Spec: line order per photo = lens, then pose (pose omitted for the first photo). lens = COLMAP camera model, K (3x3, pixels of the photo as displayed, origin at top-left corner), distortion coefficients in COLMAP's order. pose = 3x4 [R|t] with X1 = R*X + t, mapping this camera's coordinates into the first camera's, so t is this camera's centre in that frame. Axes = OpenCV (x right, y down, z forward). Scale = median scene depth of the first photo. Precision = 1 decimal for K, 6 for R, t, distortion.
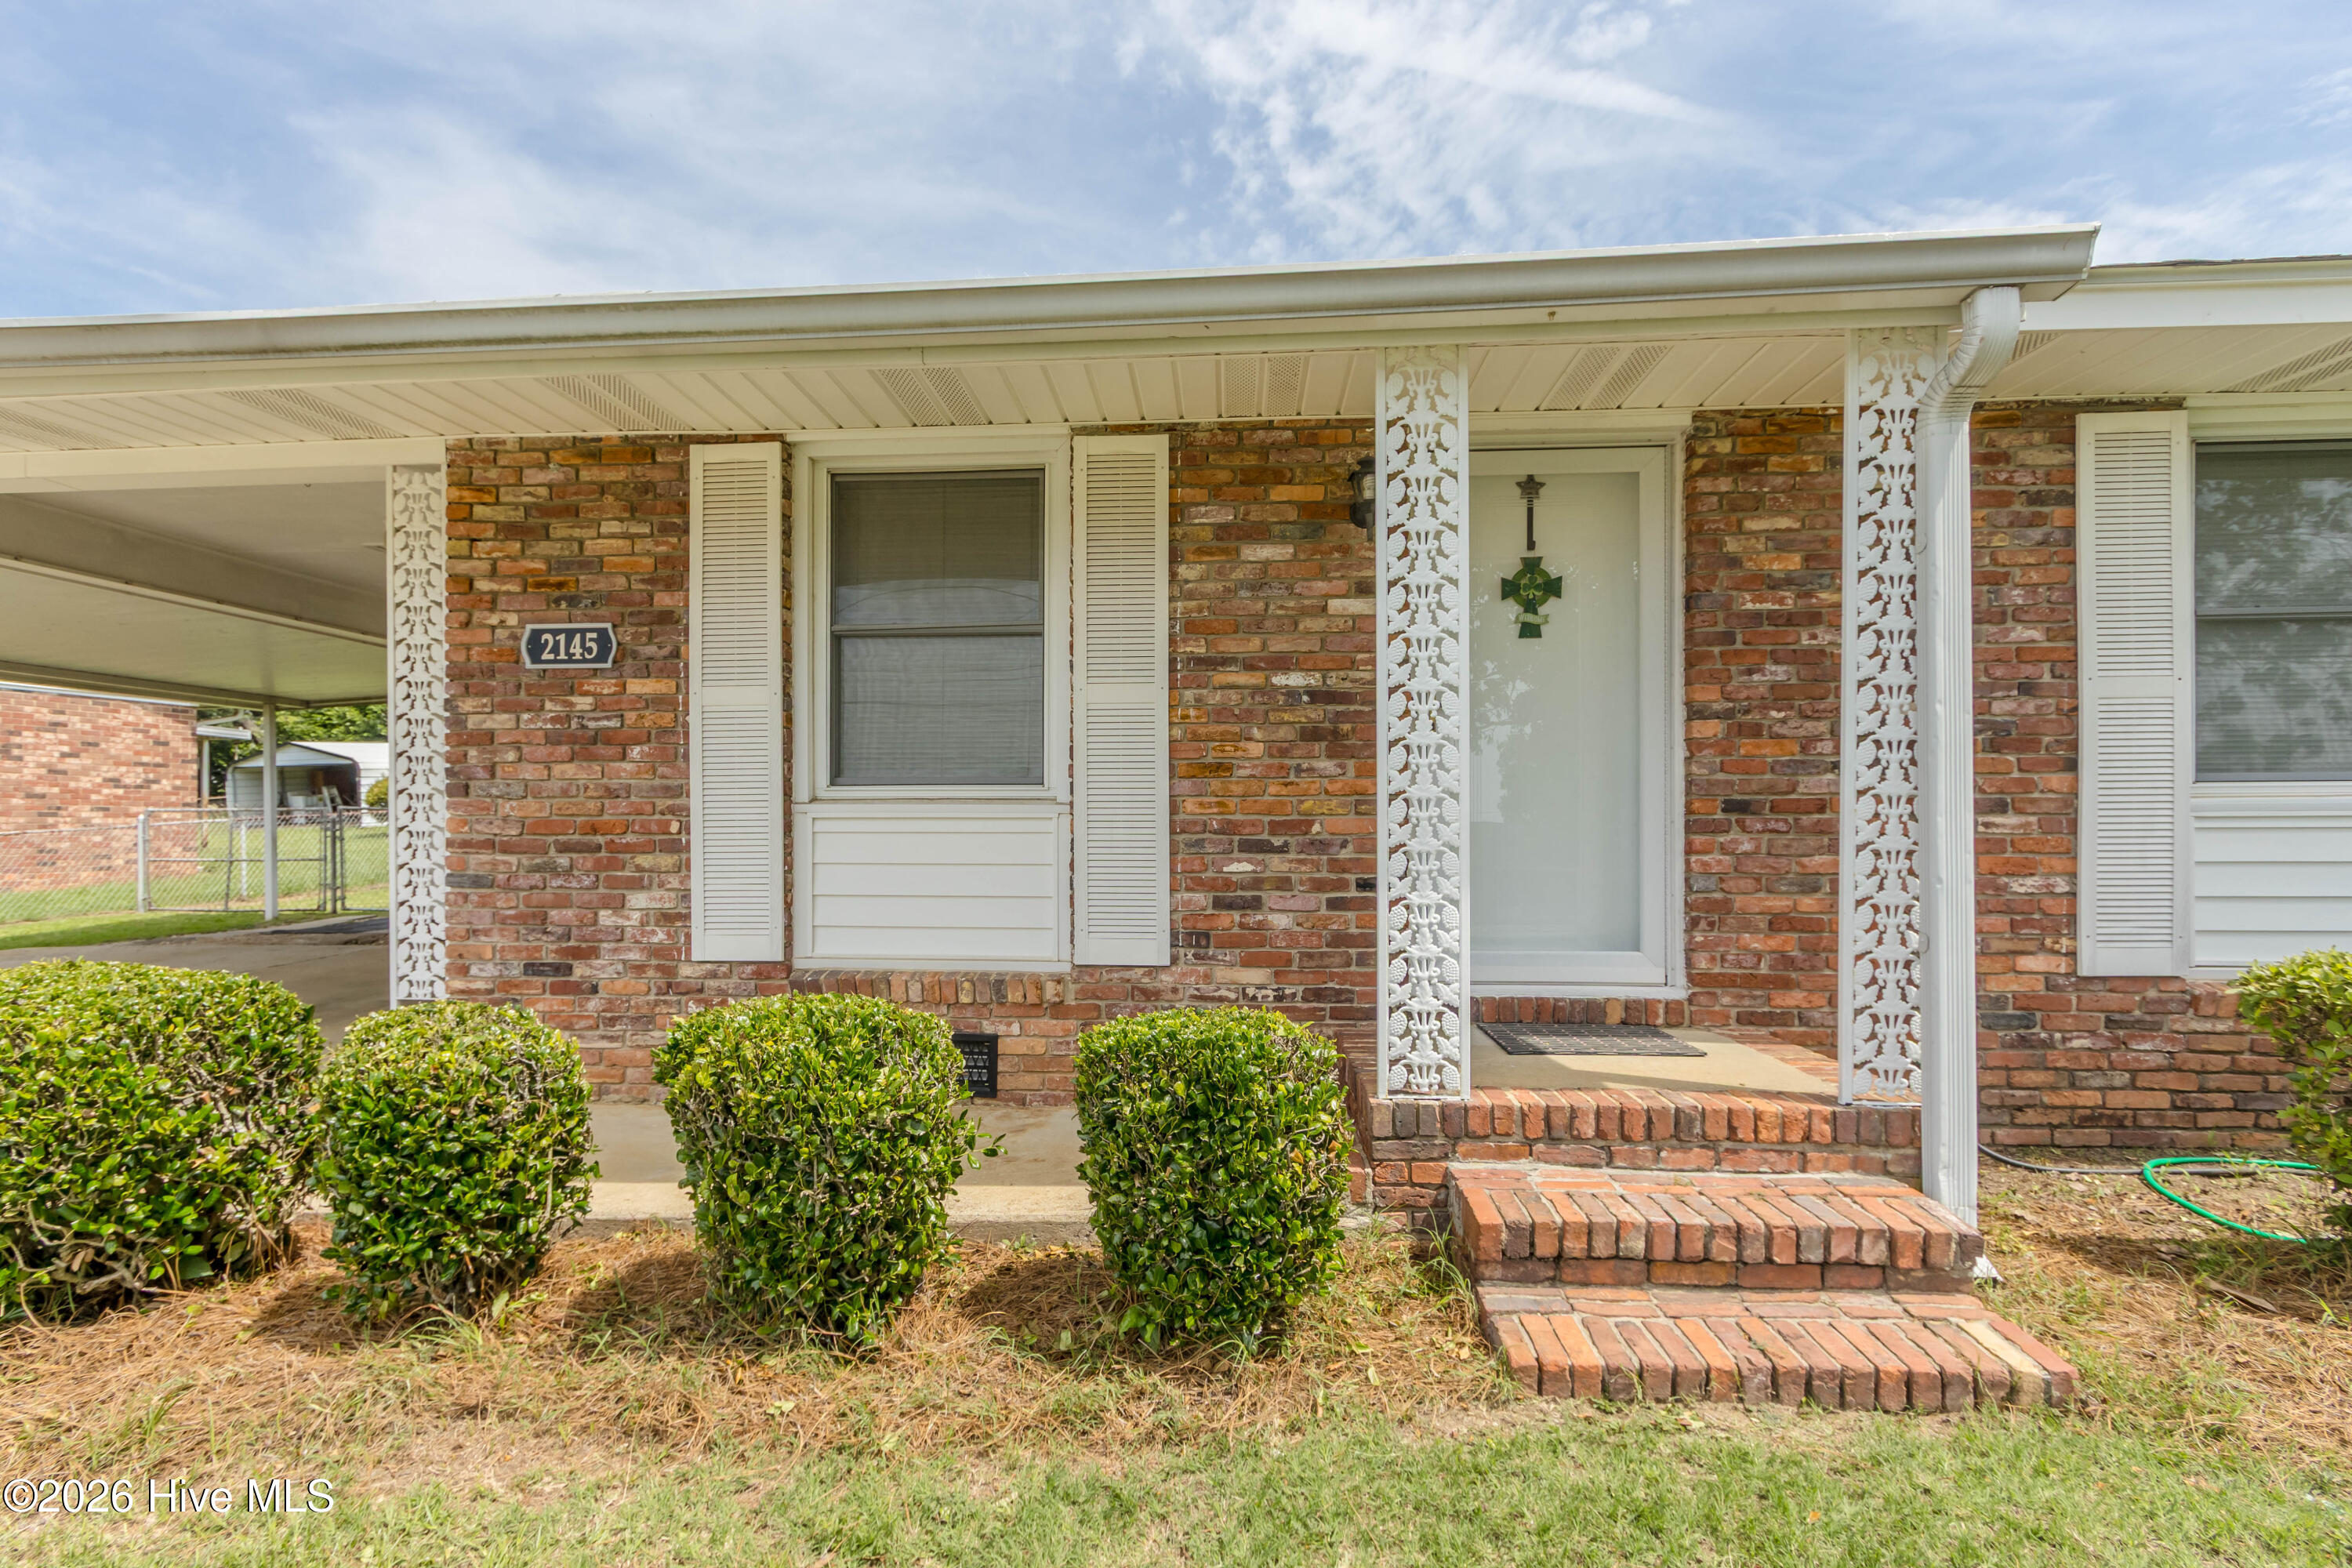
lens RADIAL K [[1087.7, 0, 1178.1], [0, 1087.7, 816.1], [0, 0, 1]] dist [0.010828, -0.000211]
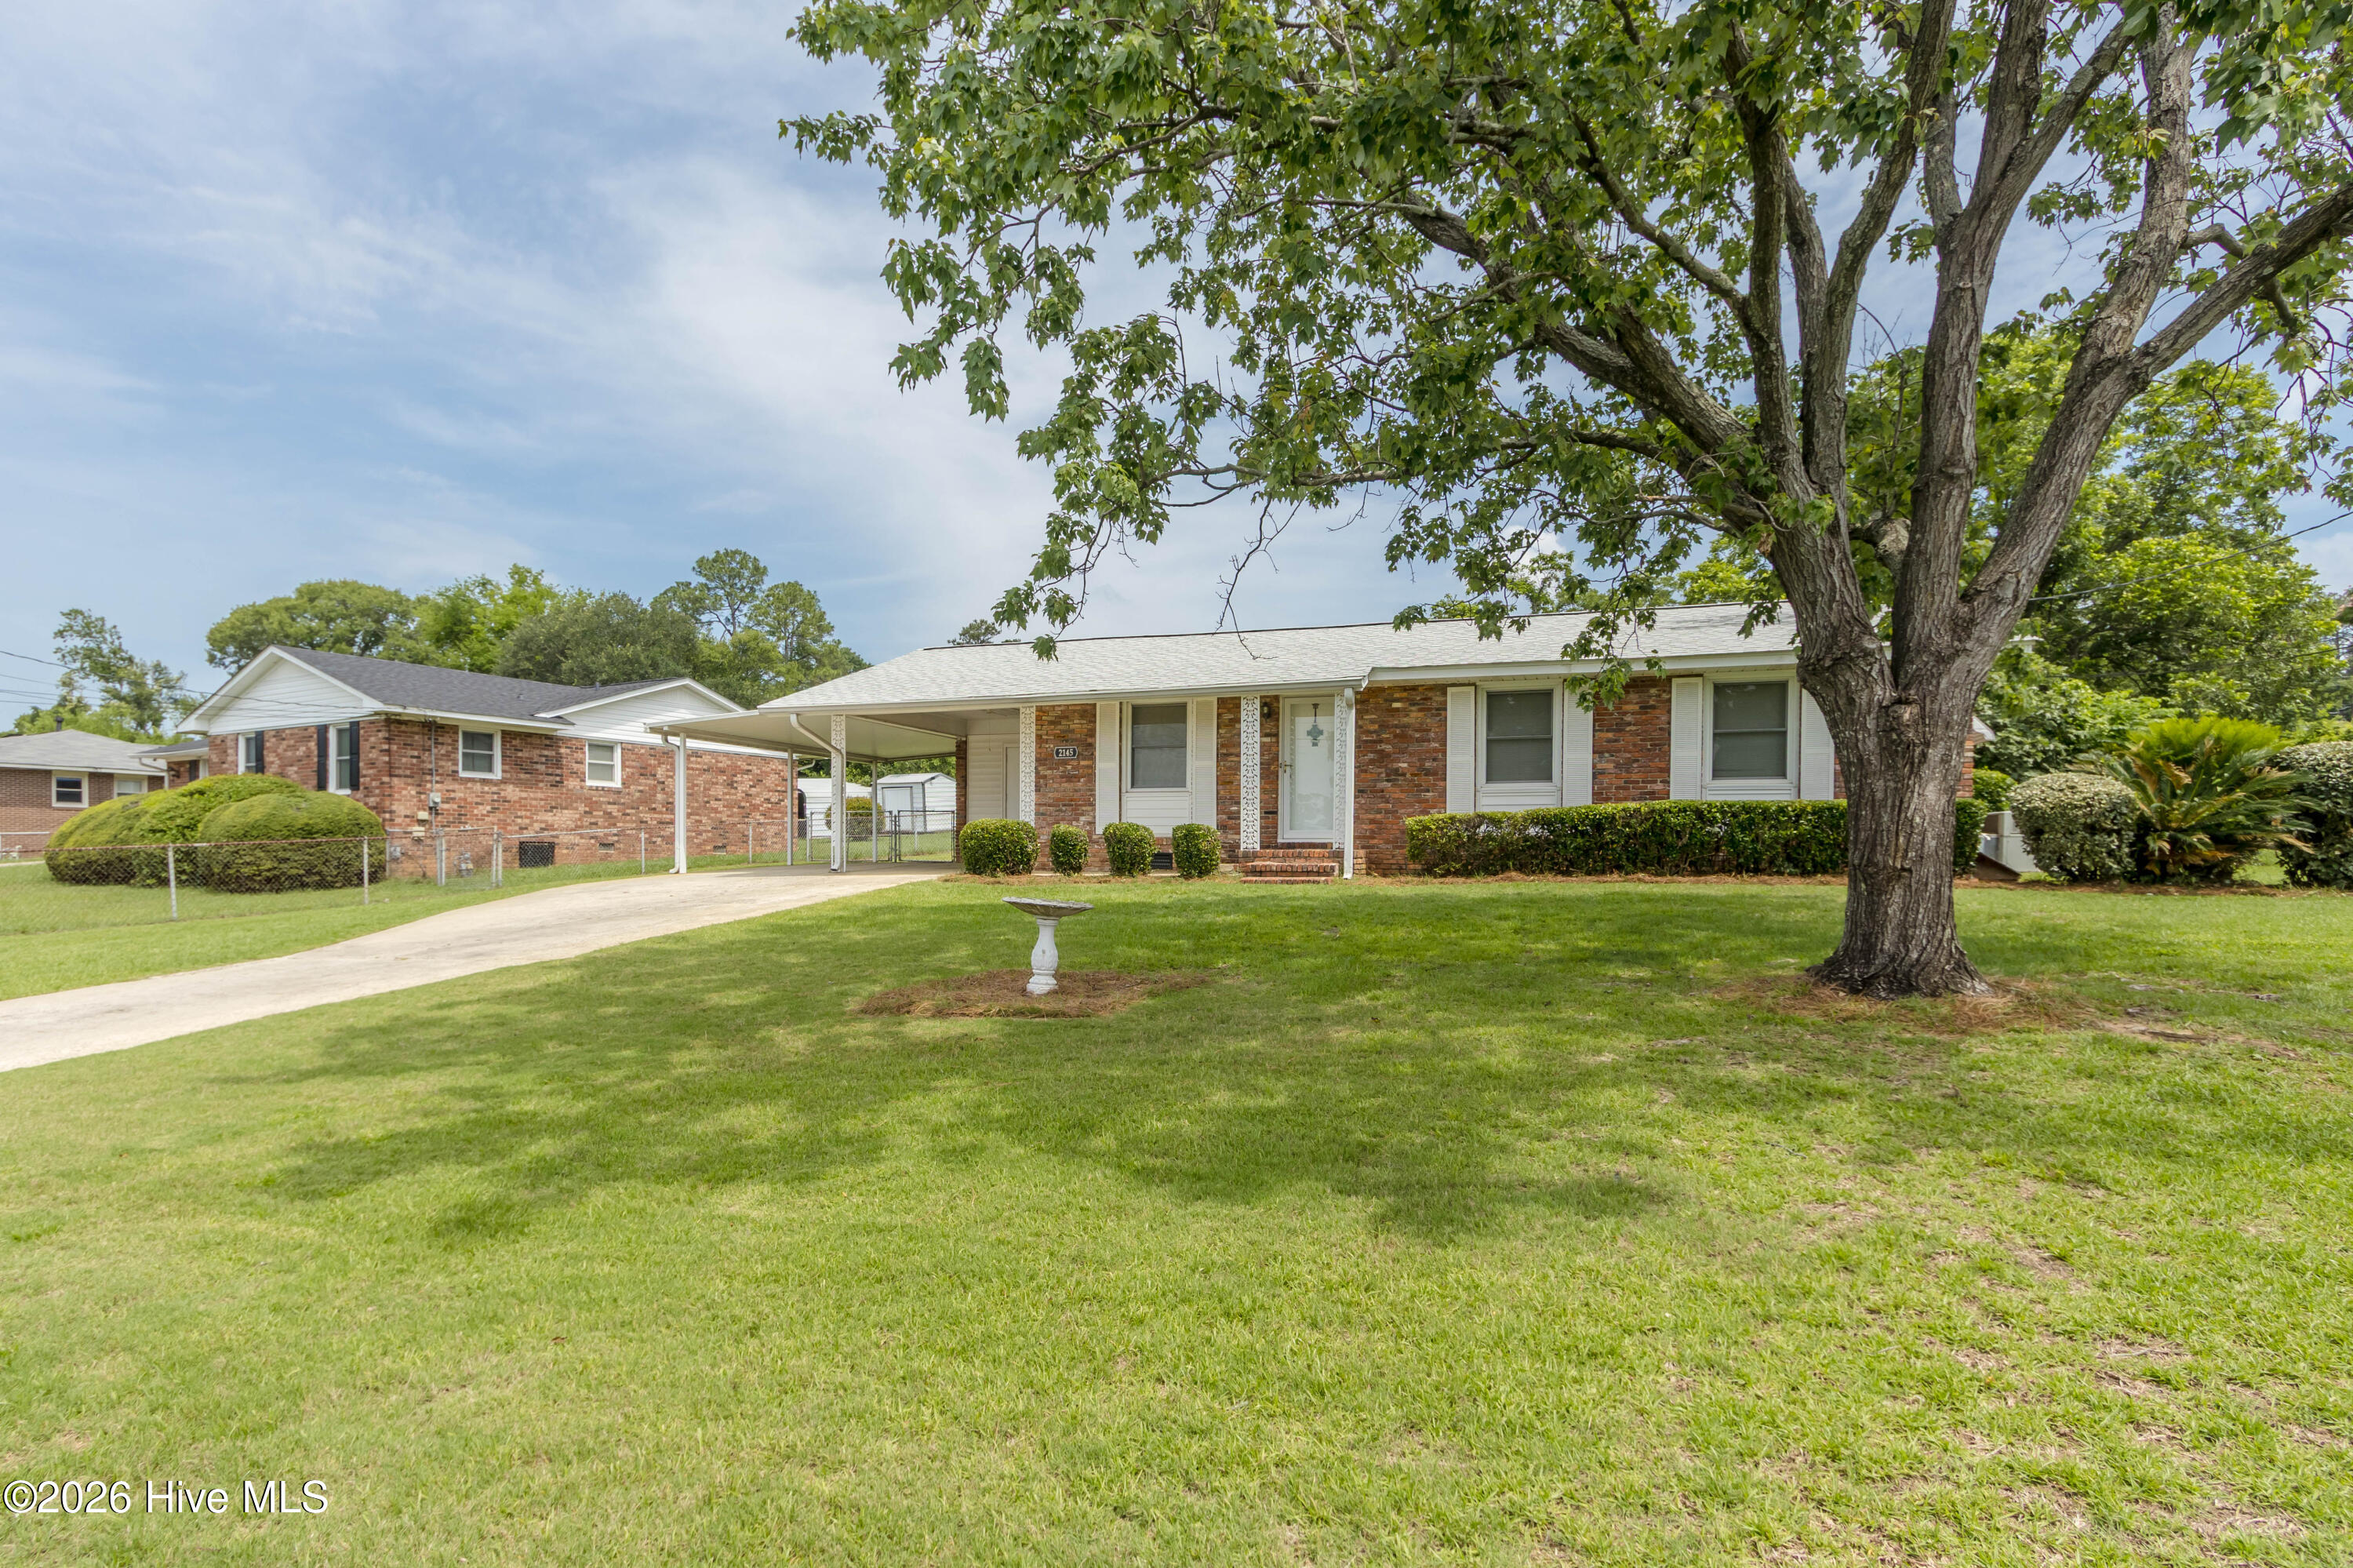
lens RADIAL K [[1216.7, 0, 1190.0], [0, 1216.7, 866.8], [0, 0, 1]] dist [0.005181, -0.000396]
pose [[0.976149, 0.004565, -0.217056, 0.812092], [-0.002322, 0.999941, 0.010588, 0.203035], [0.217091, -0.009832, 0.976102, -3.130152]]
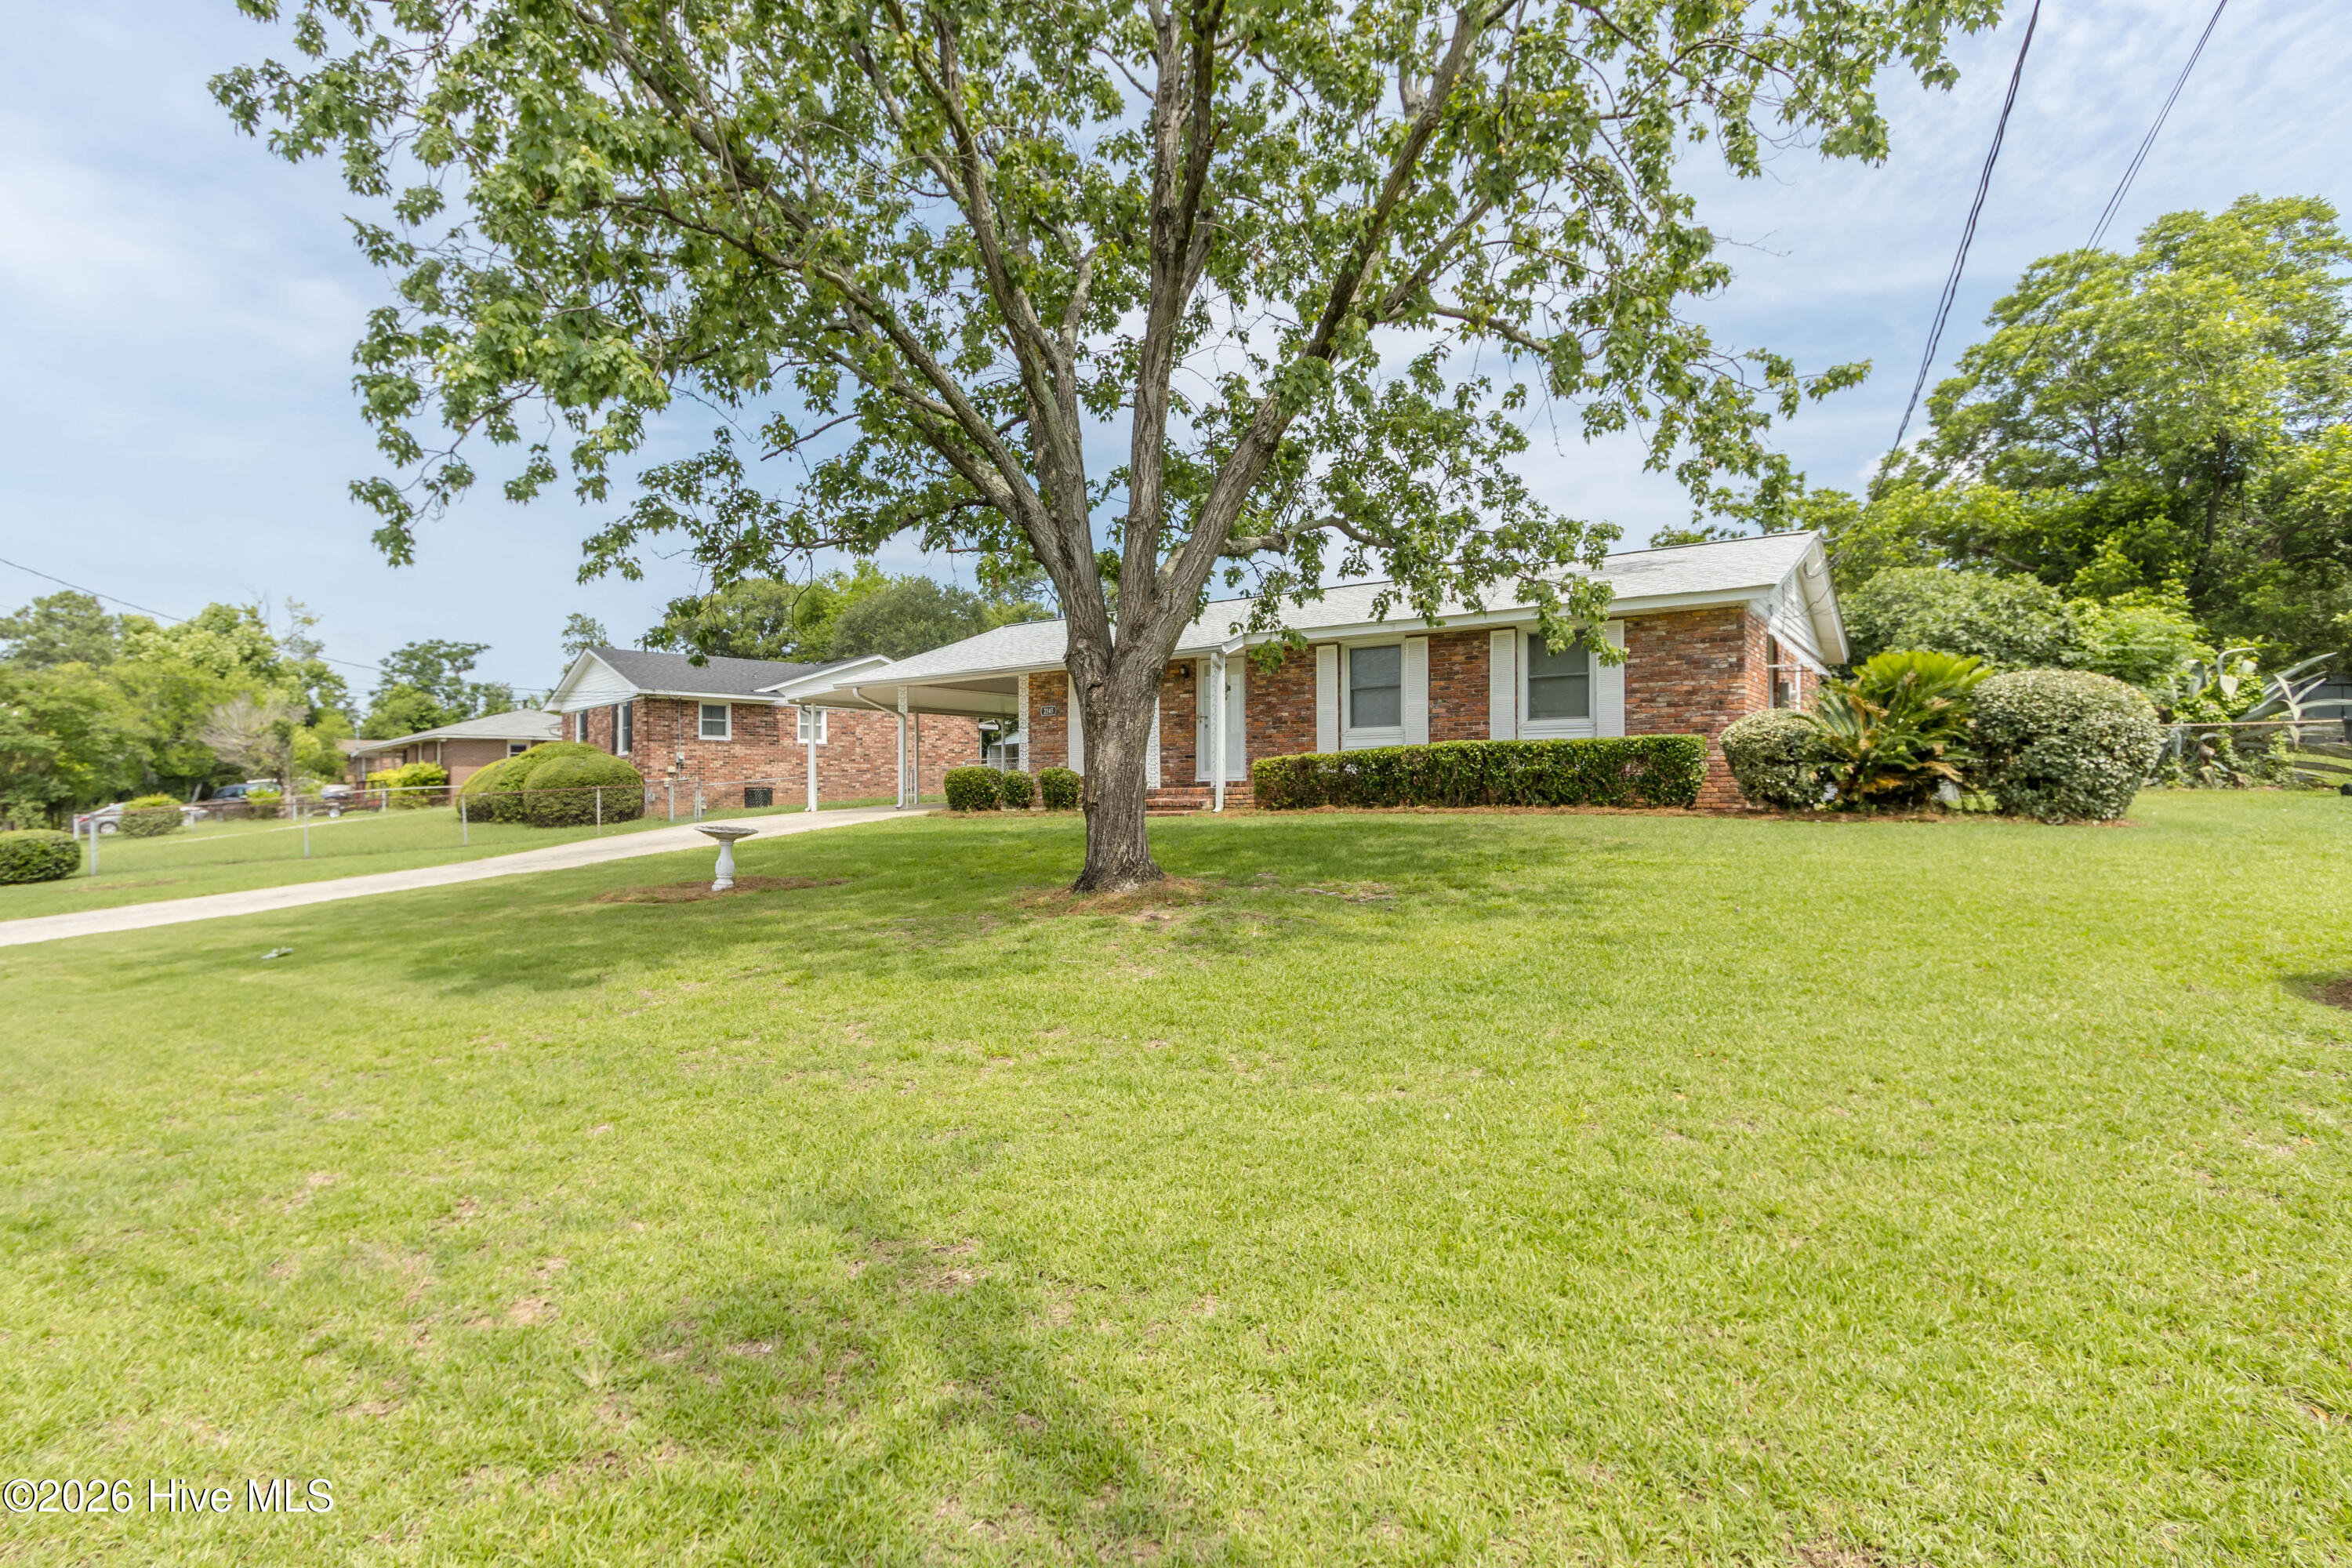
lens RADIAL K [[1189.5, 0, 1237.9], [0, 1189.5, 787.7], [0, 0, 1]] dist [-0.000927, -0.000502]
pose [[0.877303, -0.010449, -0.479824, 2.664078], [0.010999, 0.999938, -0.001665, 0.197511], [0.479812, -0.003817, 0.877363, -3.170545]]
